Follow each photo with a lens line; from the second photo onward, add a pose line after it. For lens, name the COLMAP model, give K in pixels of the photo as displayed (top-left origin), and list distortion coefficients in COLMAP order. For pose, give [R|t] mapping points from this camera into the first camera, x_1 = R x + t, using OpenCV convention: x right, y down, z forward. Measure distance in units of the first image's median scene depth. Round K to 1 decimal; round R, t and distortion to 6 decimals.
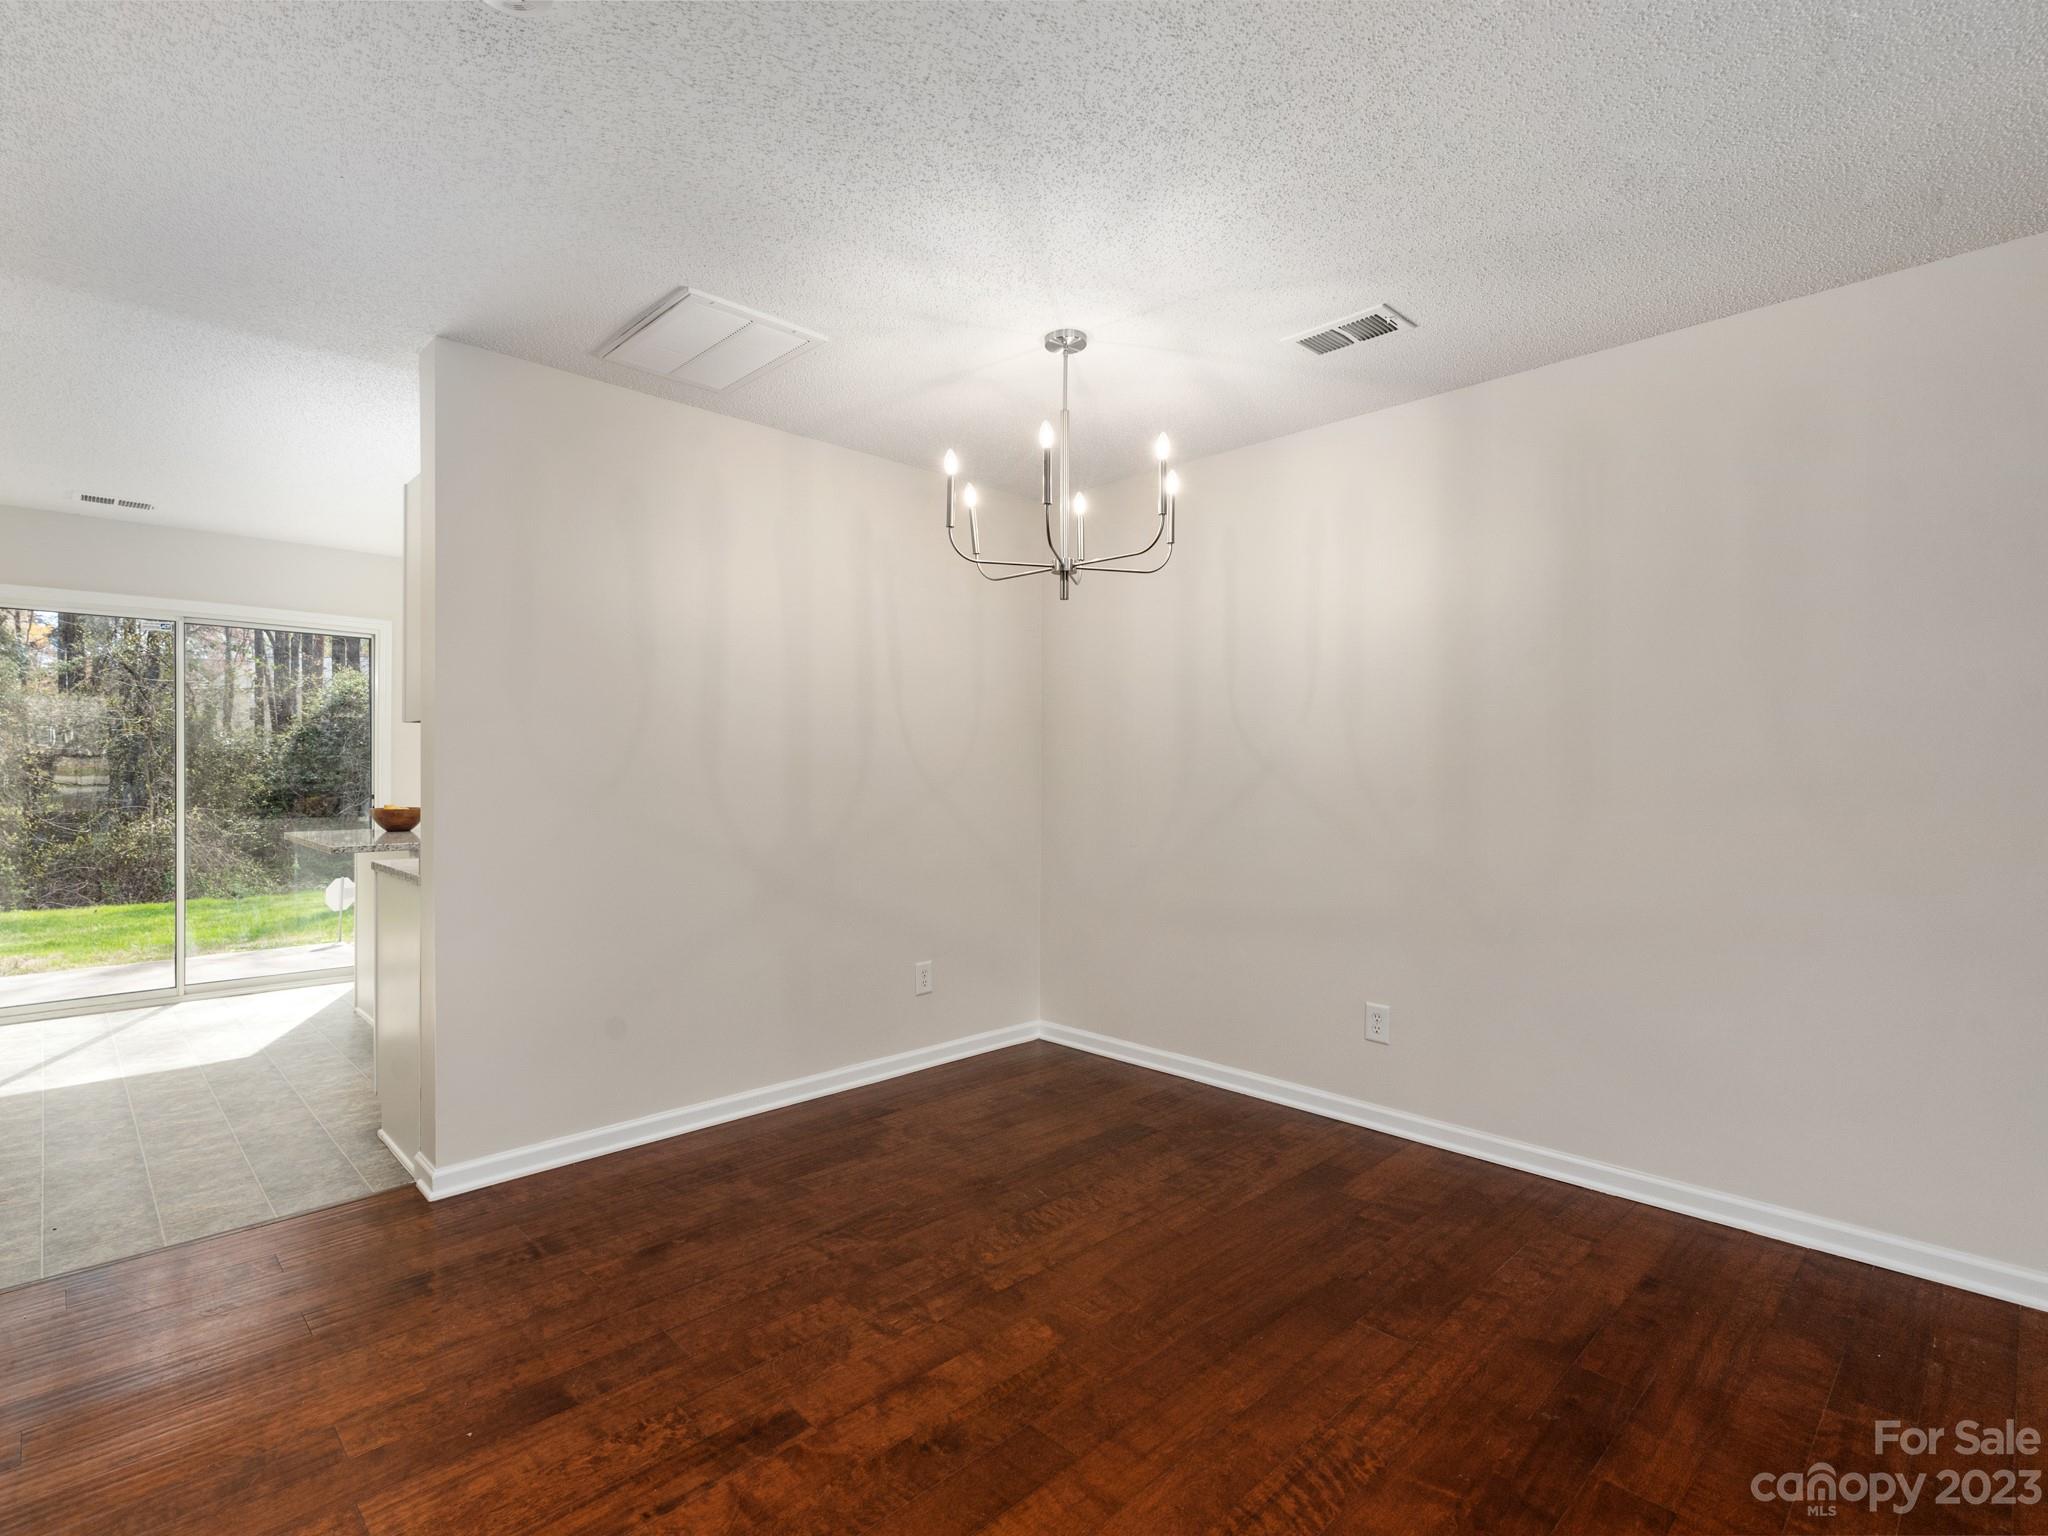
lens RADIAL K [[994.1, 0, 1043.0], [0, 994.1, 772.0], [0, 0, 1]] dist [0.010338, -0.010854]
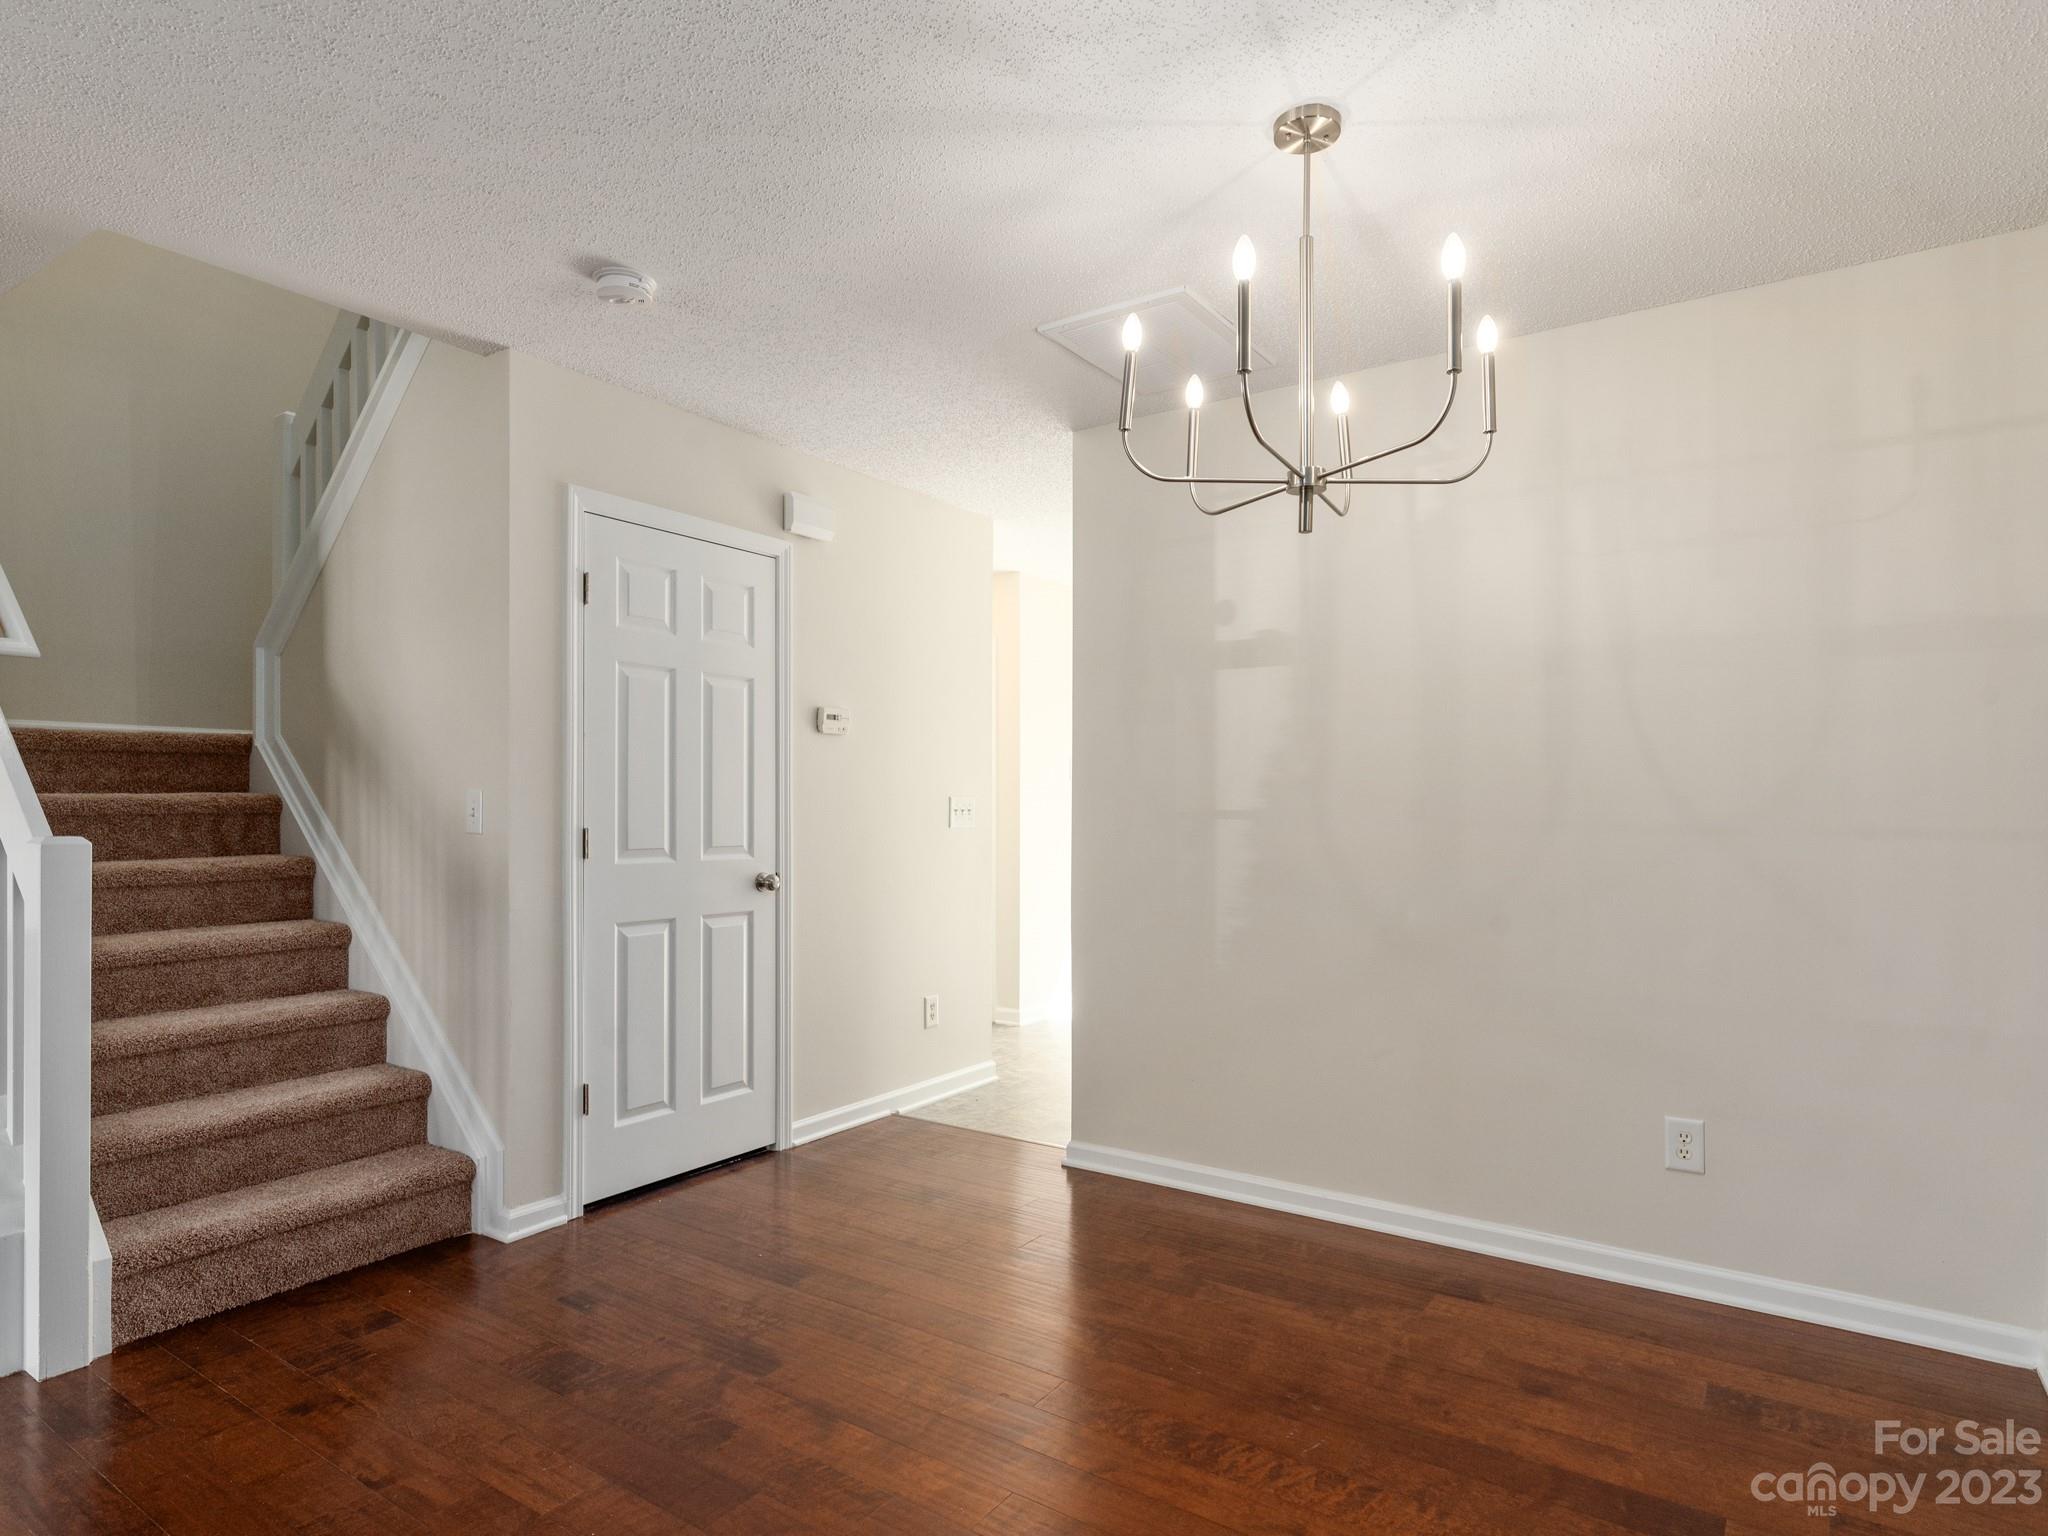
lens RADIAL K [[1160.9, 0, 991.6], [0, 1160.9, 807.2], [0, 0, 1]] dist [-0.001136, -0.000151]
pose [[0.172193, 0.005474, -0.985048, 0.610602], [-0.003245, 0.999982, 0.004990, 0.000450], [0.985058, 0.002337, 0.172207, 0.569813]]
